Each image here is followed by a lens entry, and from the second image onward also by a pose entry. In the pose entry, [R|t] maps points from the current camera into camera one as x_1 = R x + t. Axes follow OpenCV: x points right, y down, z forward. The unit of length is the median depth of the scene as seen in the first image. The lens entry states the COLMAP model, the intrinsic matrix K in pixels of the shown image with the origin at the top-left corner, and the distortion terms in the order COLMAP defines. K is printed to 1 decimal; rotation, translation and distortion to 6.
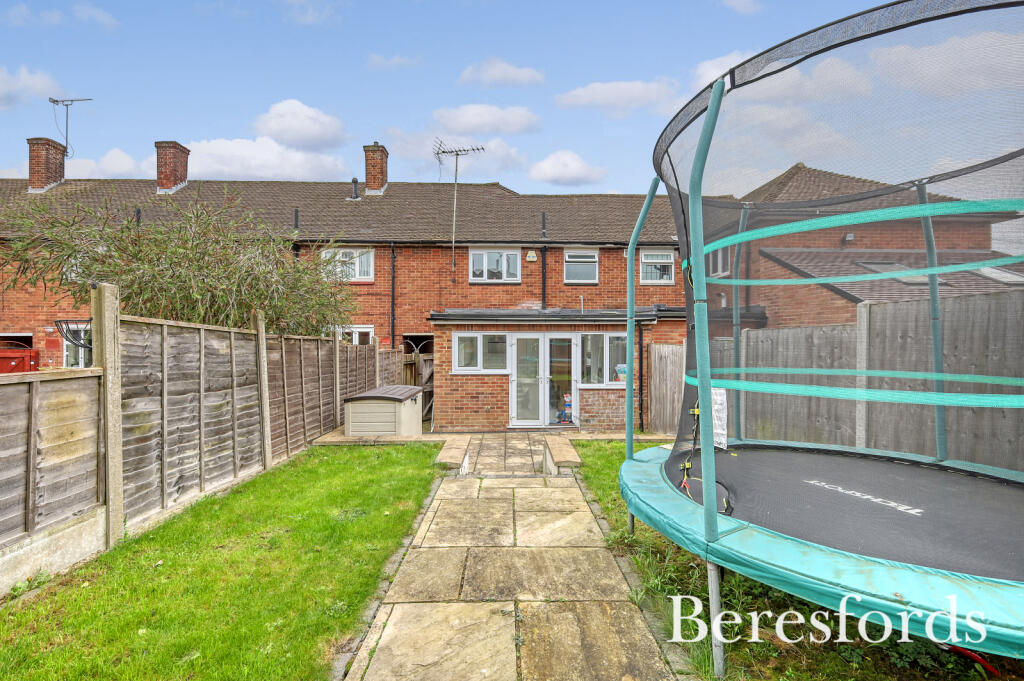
lens RADIAL K [[446.2, 0, 510.4], [0, 446.2, 339.4], [0, 0, 1]] dist [0.003953, 0.000271]
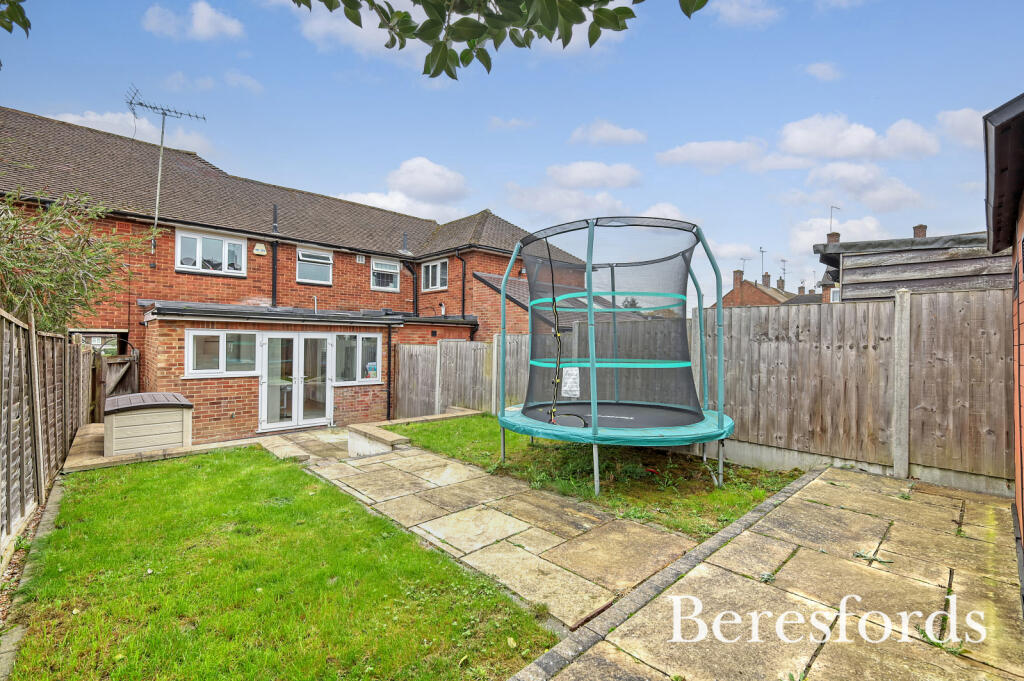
lens RADIAL K [[446.2, 0, 514.7], [0, 446.2, 342.1], [0, 0, 1]] dist [0.003953, 0.000271]
pose [[0.746750, 0.006405, 0.665074, -0.226183], [-0.010146, 0.999947, 0.001761, -0.000509], [-0.665027, -0.008063, 0.746776, -0.063885]]
